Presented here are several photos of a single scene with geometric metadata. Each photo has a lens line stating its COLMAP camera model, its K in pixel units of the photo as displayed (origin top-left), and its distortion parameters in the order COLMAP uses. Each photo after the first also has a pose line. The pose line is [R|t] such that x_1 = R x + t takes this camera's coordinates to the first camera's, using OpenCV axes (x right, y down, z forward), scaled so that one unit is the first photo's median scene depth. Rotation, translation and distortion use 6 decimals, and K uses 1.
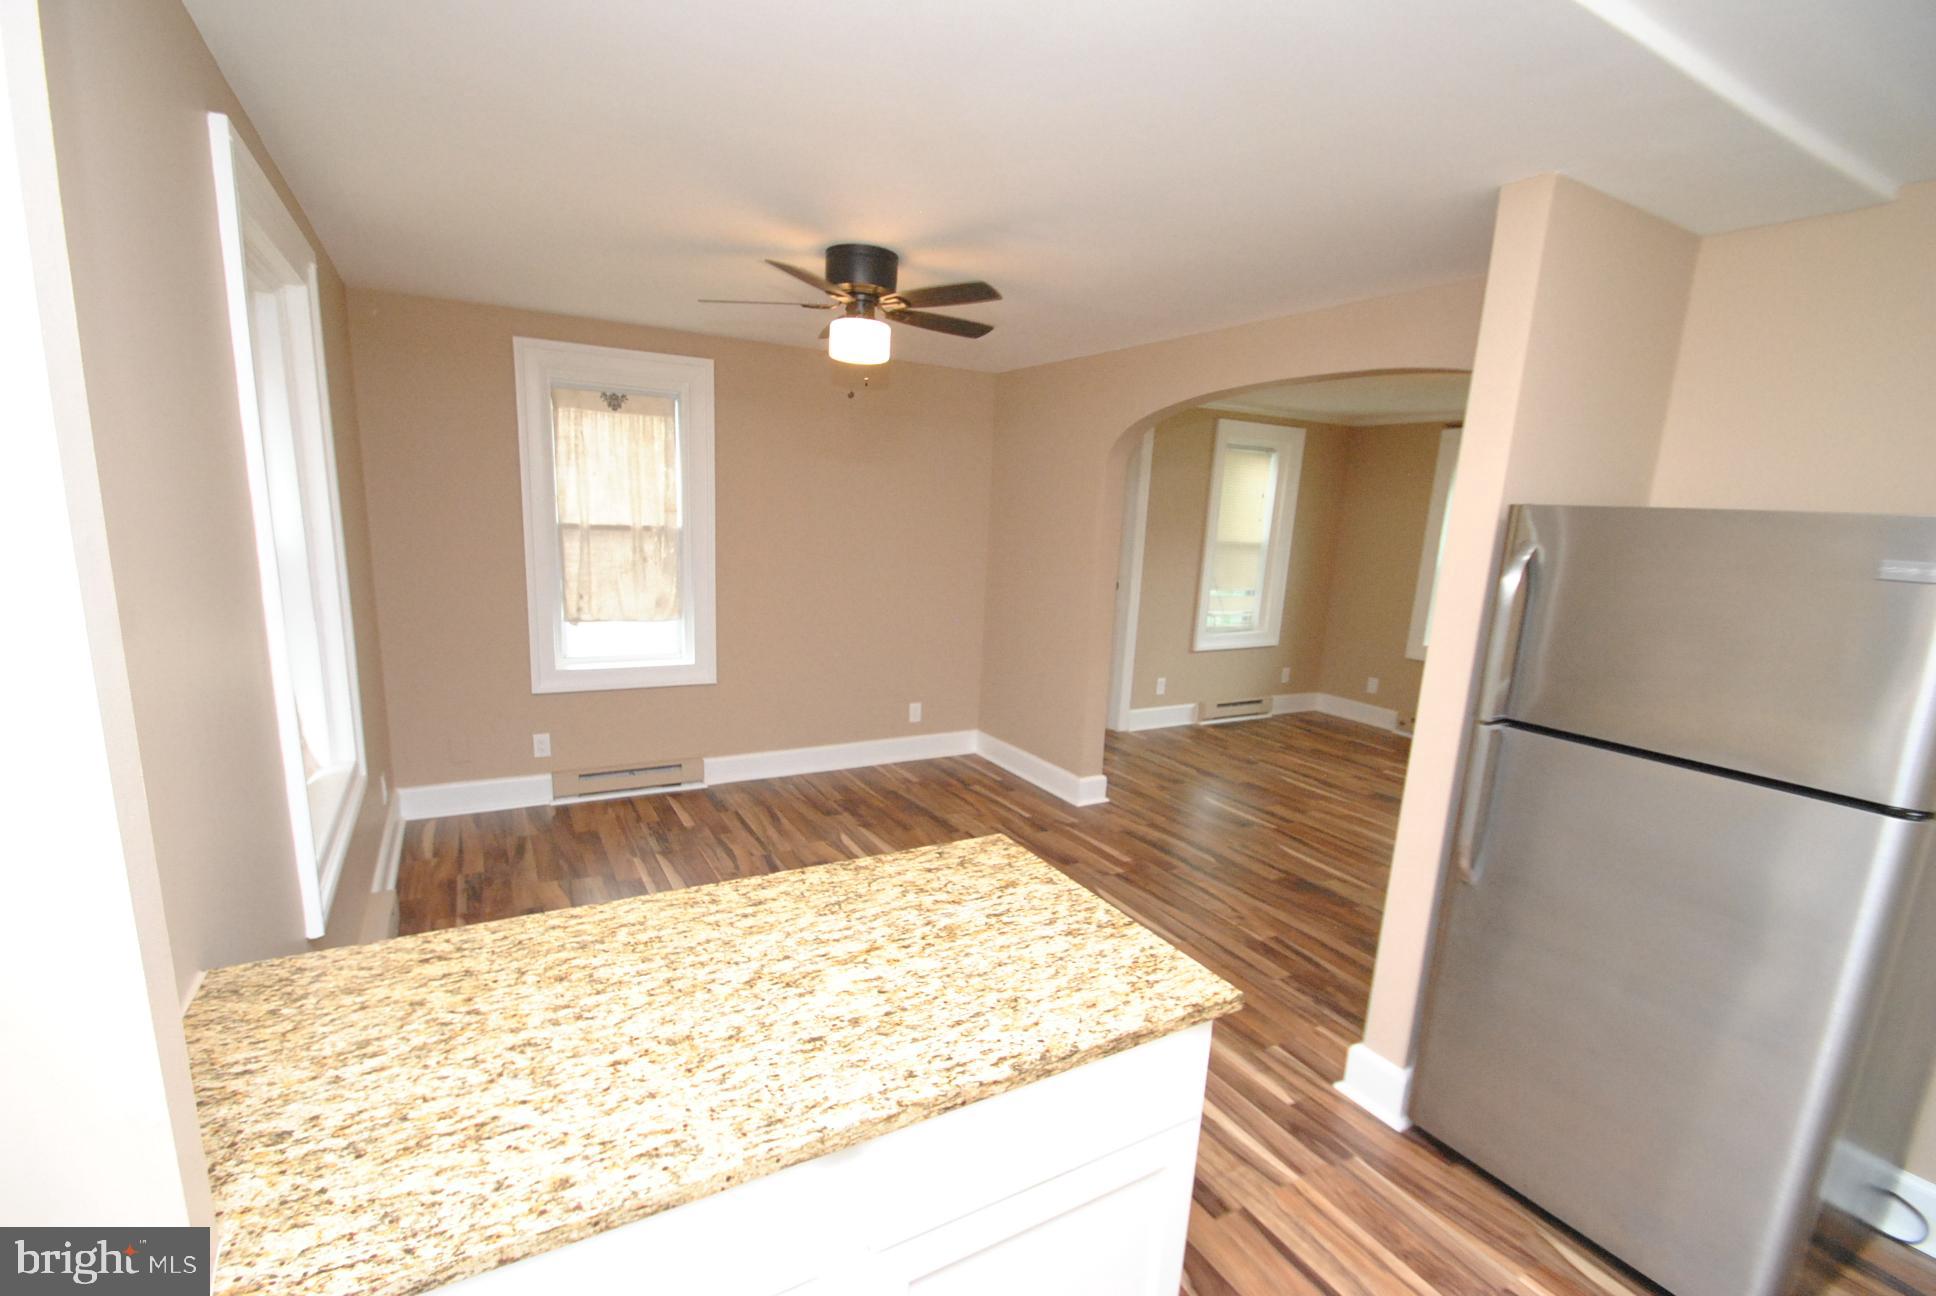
lens RADIAL K [[845.9, 0, 938.8], [0, 845.9, 677.1], [0, 0, 1]] dist [0.006935, -0.010227]
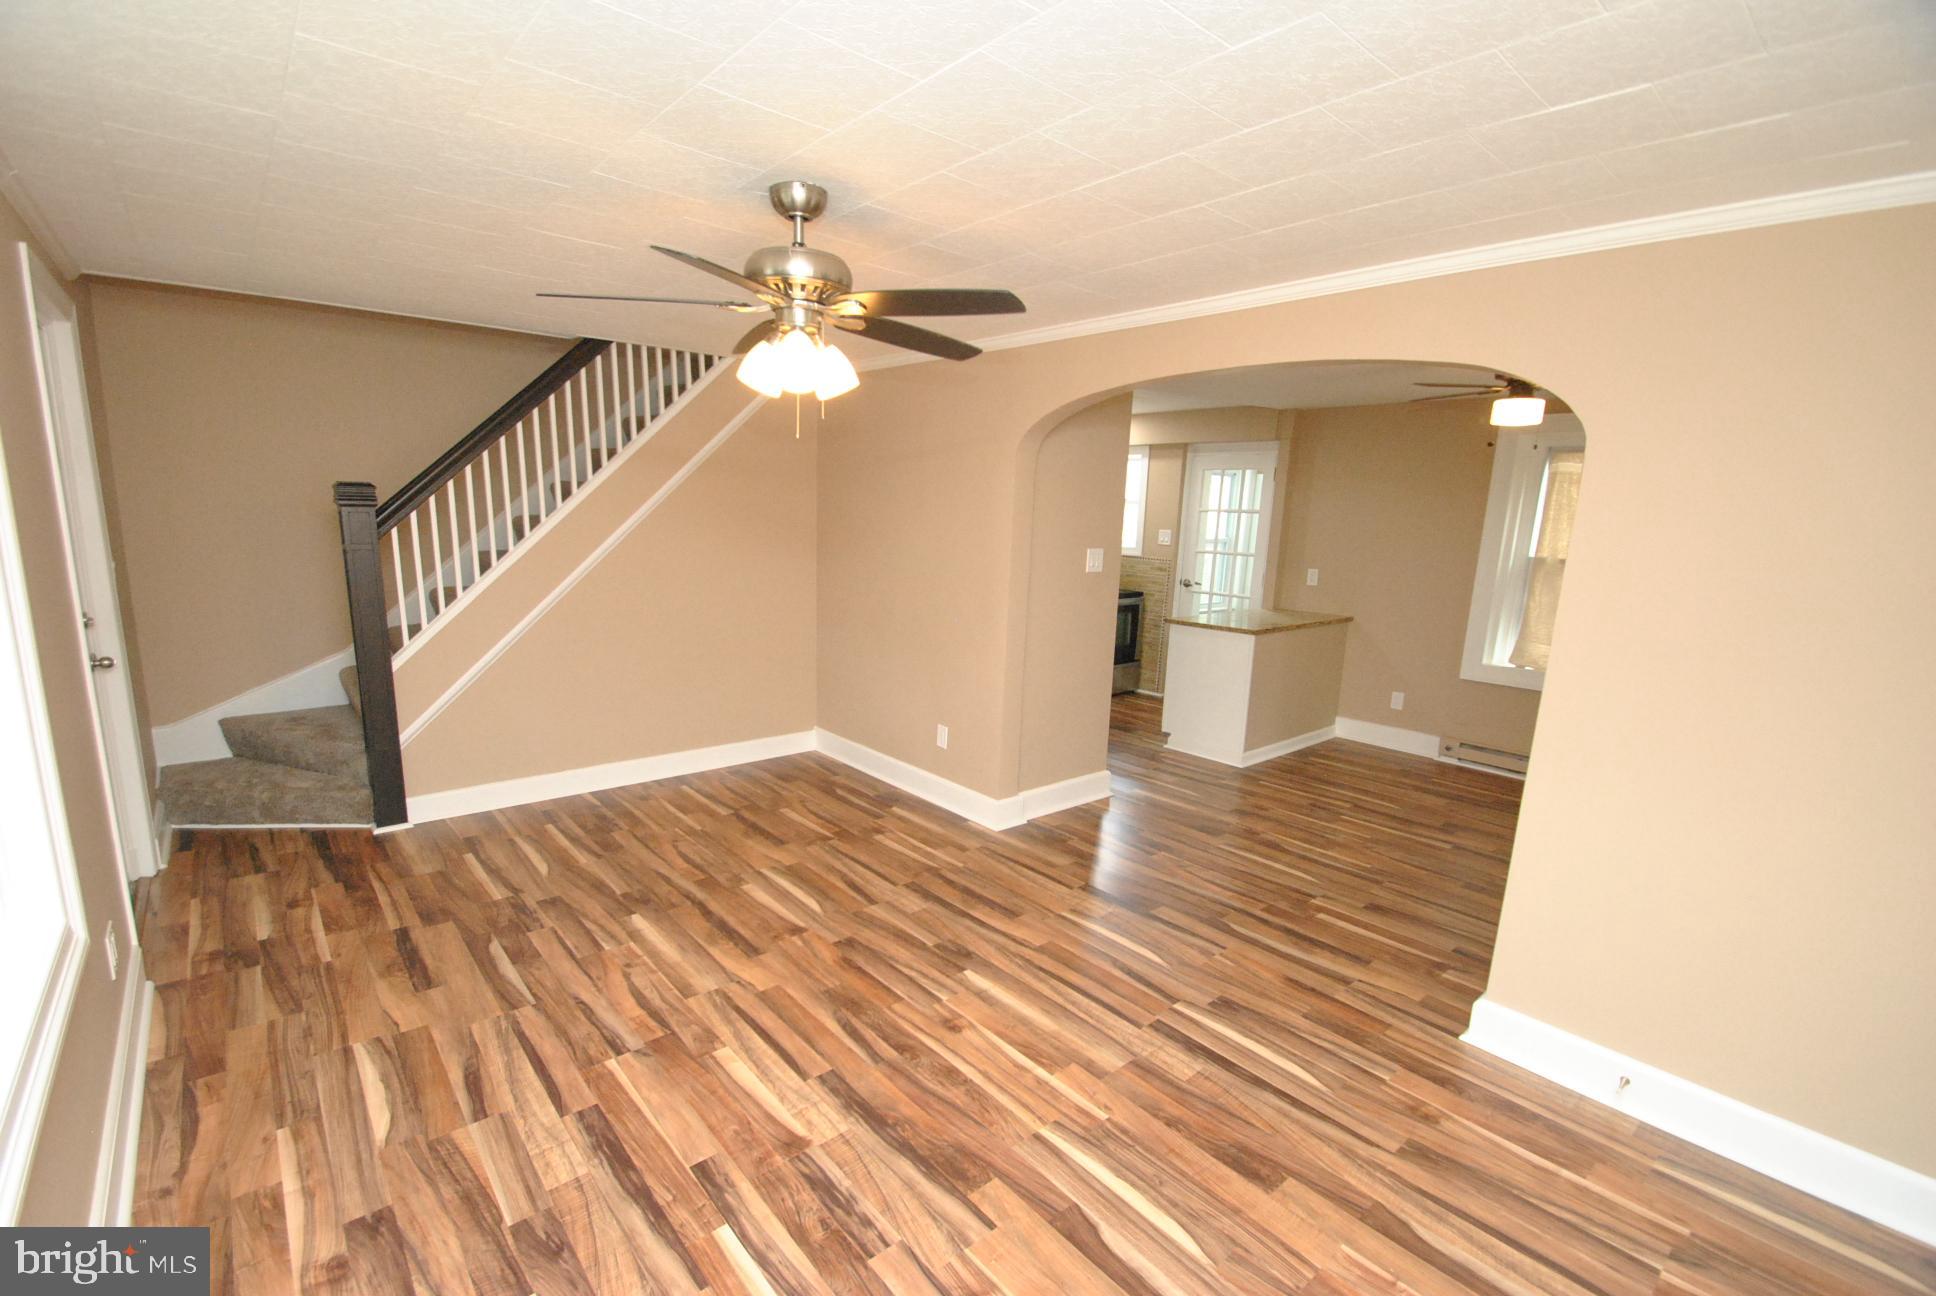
lens RADIAL K [[845.9, 0, 943.0], [0, 845.9, 678.8], [0, 0, 1]] dist [0.006935, -0.010227]
pose [[-0.977760, -0.032950, -0.207121, 1.588973], [-0.111330, 0.918494, 0.379439, -0.594924], [0.177737, 0.394059, -0.901735, 3.249501]]
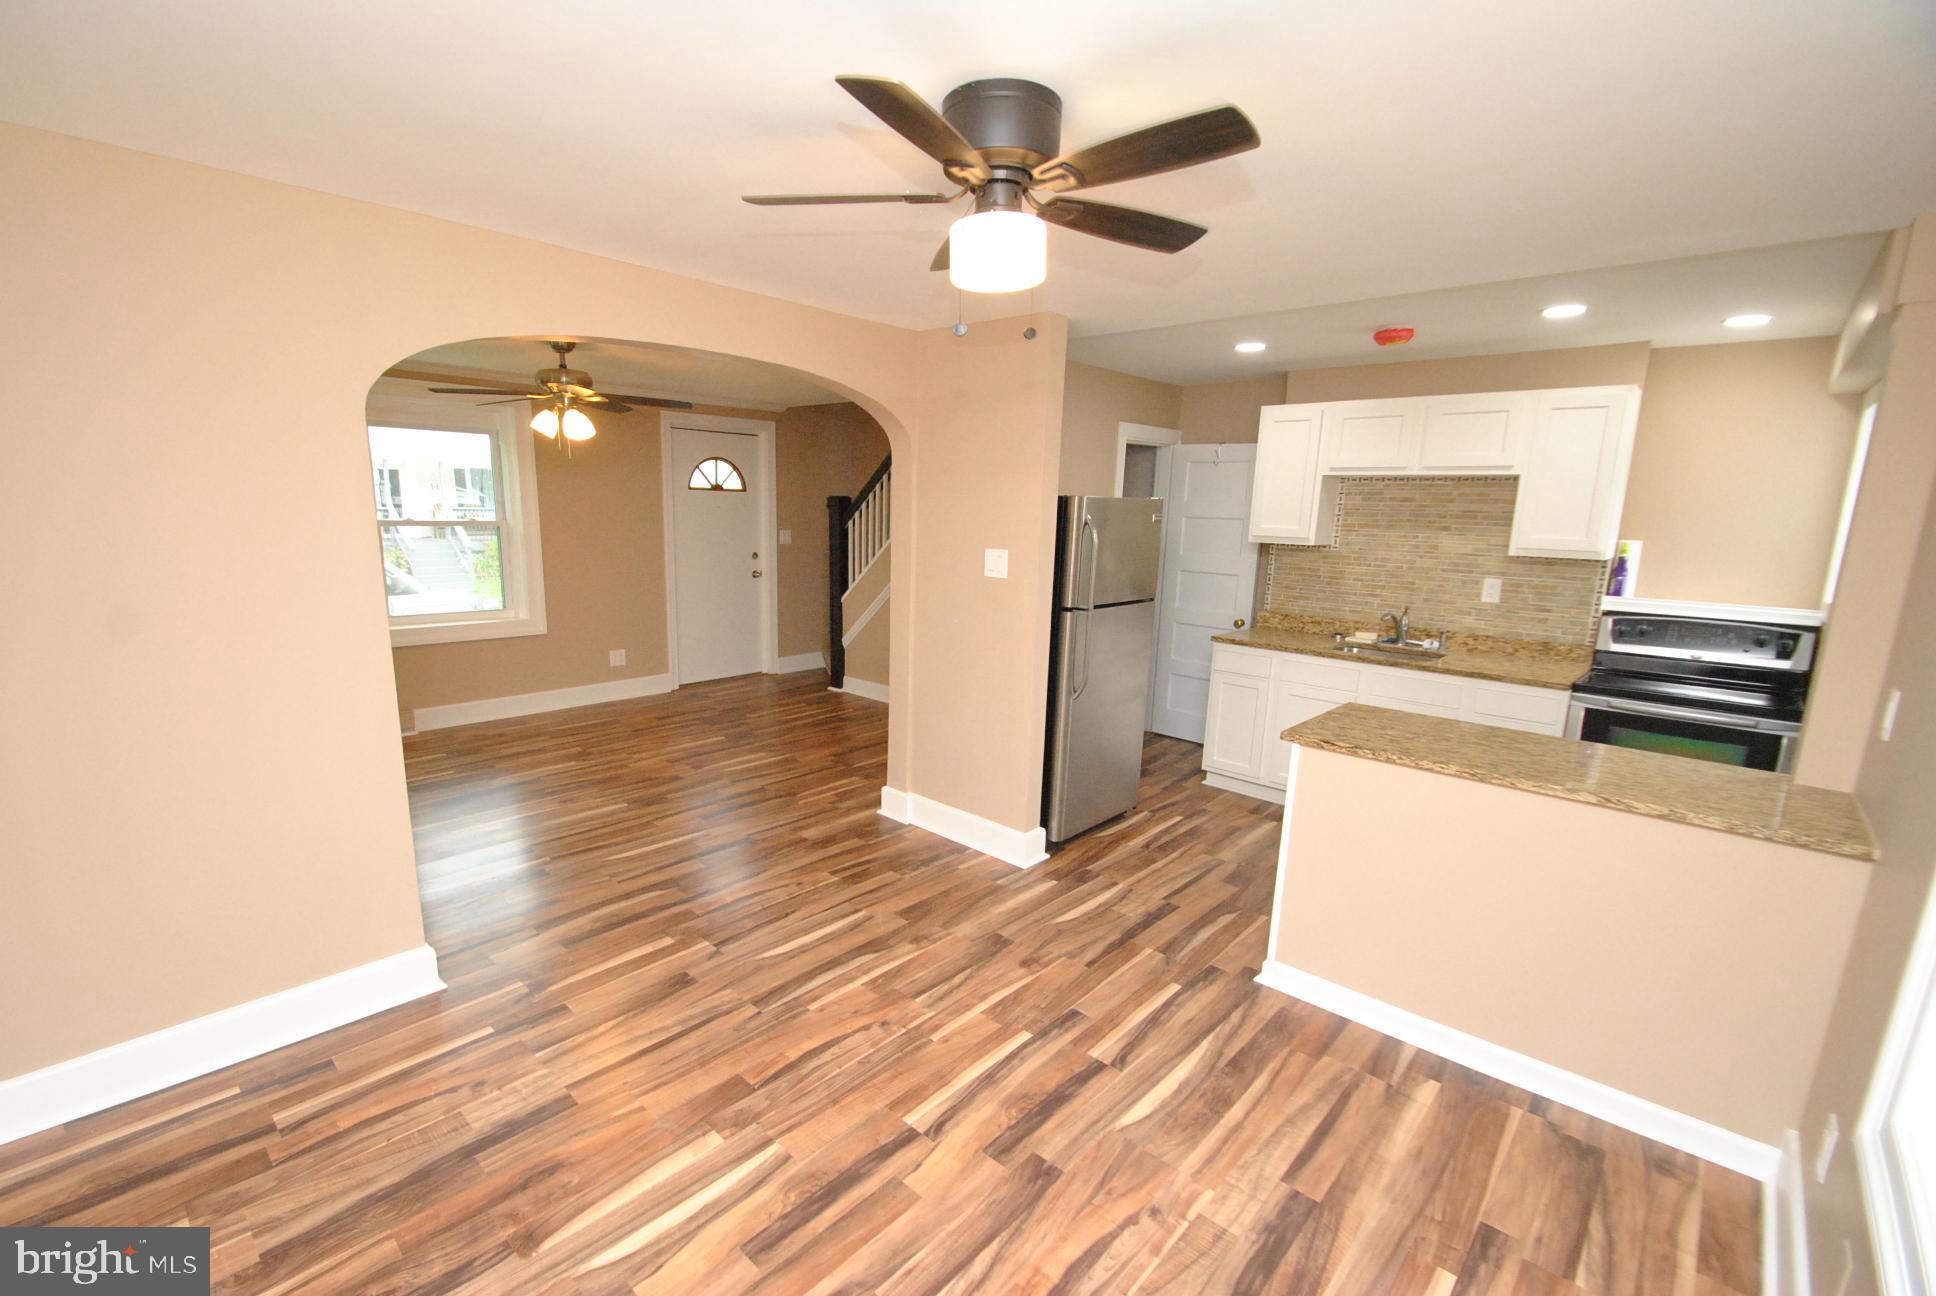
lens RADIAL K [[845.9, 0, 934.4], [0, 845.9, 684.3], [0, 0, 1]] dist [0.006935, -0.010227]
pose [[-0.305478, -0.251430, 0.918404, -1.032589], [0.152341, 0.939180, 0.307789, -0.425177], [-0.939934, 0.233933, -0.248596, 1.819691]]
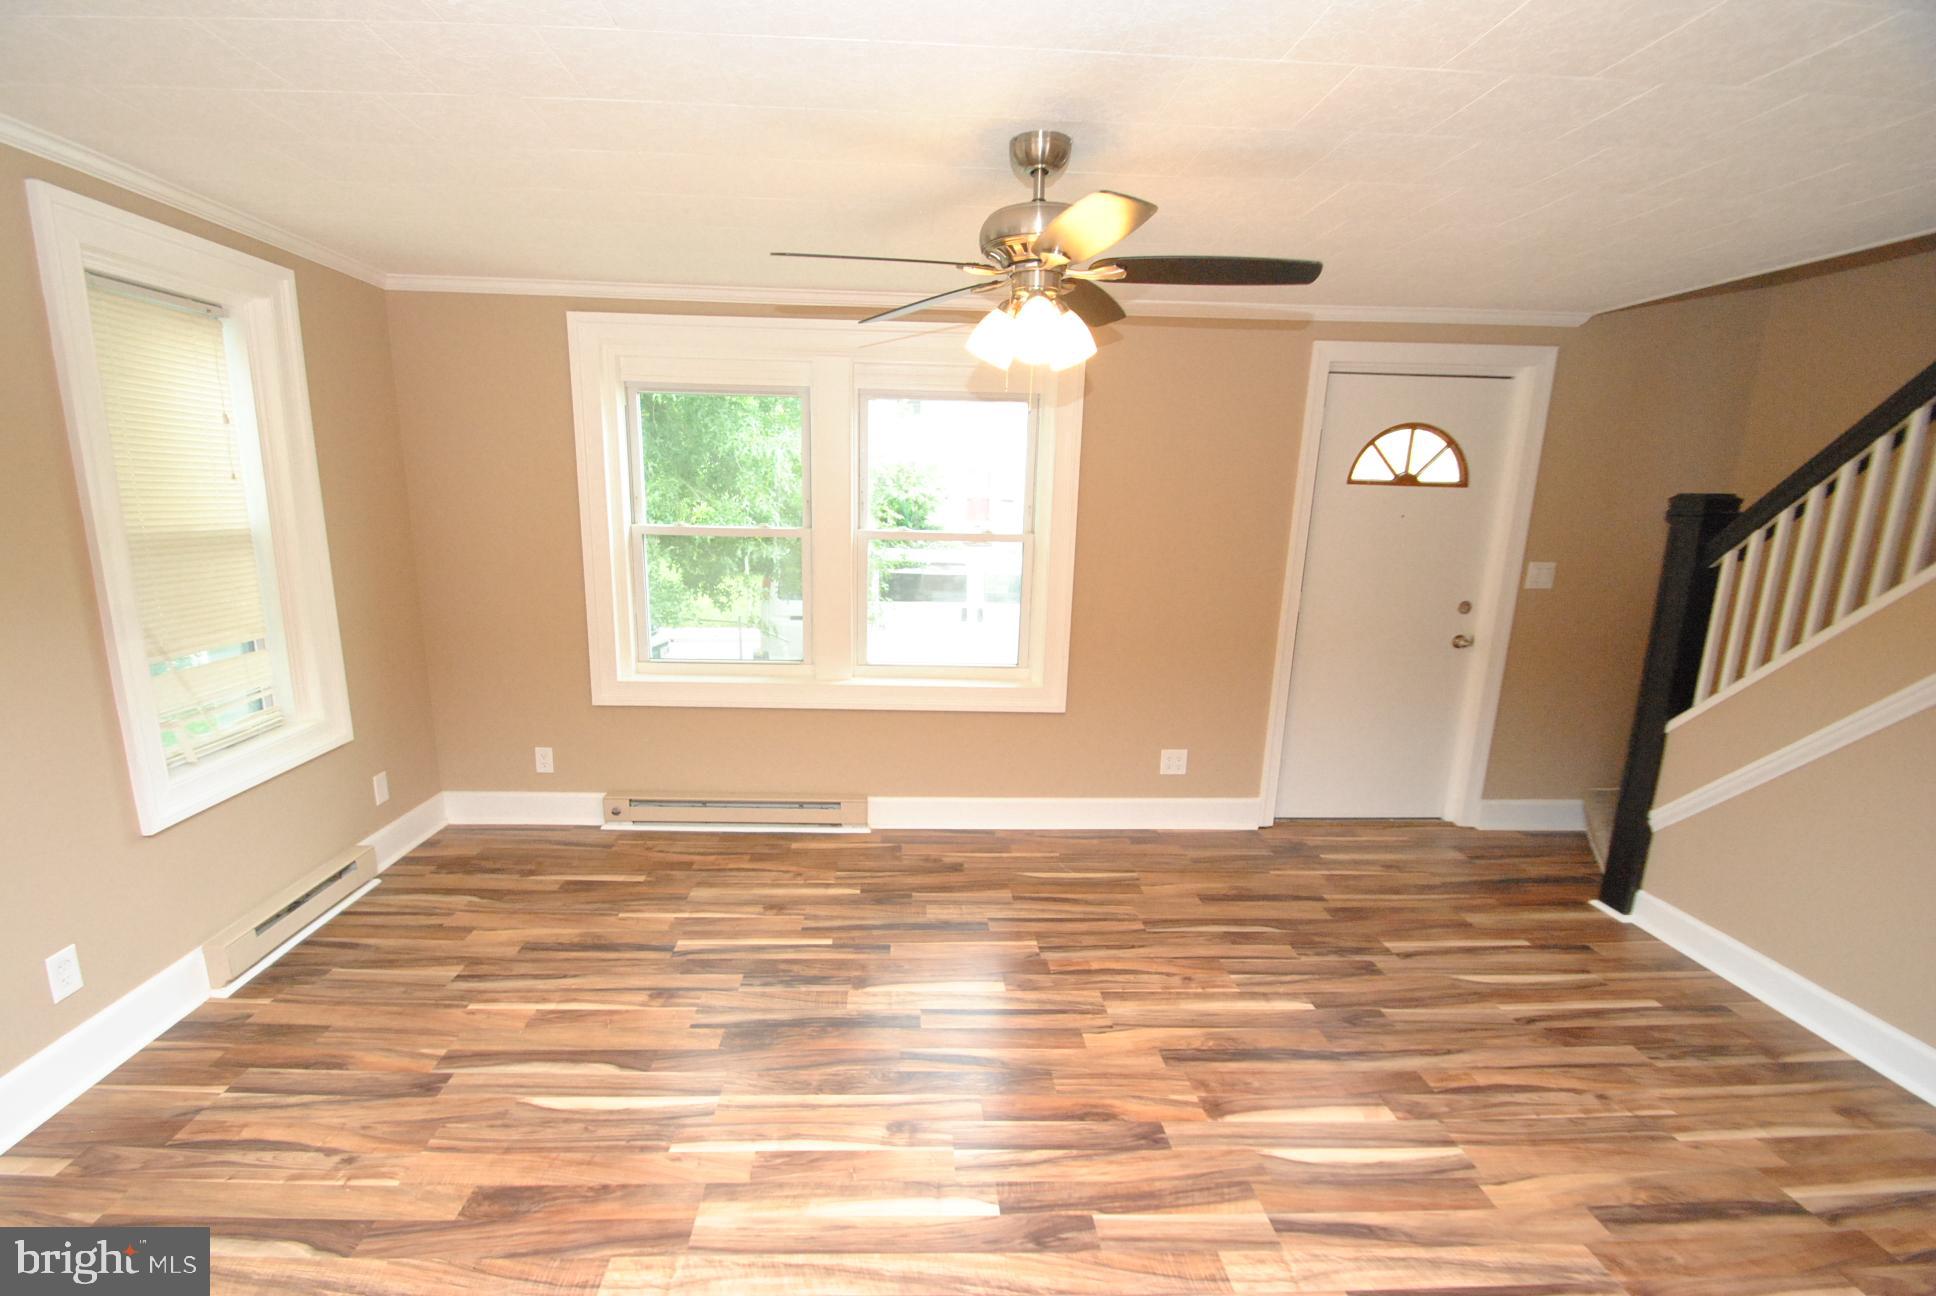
lens RADIAL K [[845.9, 0, 941.3], [0, 845.9, 677.3], [0, 0, 1]] dist [0.006935, -0.010227]
pose [[0.444533, -0.226047, 0.866772, 0.491262], [0.176466, 0.970772, 0.162667, -0.309454], [-0.878209, 0.080645, 0.471430, 1.657210]]
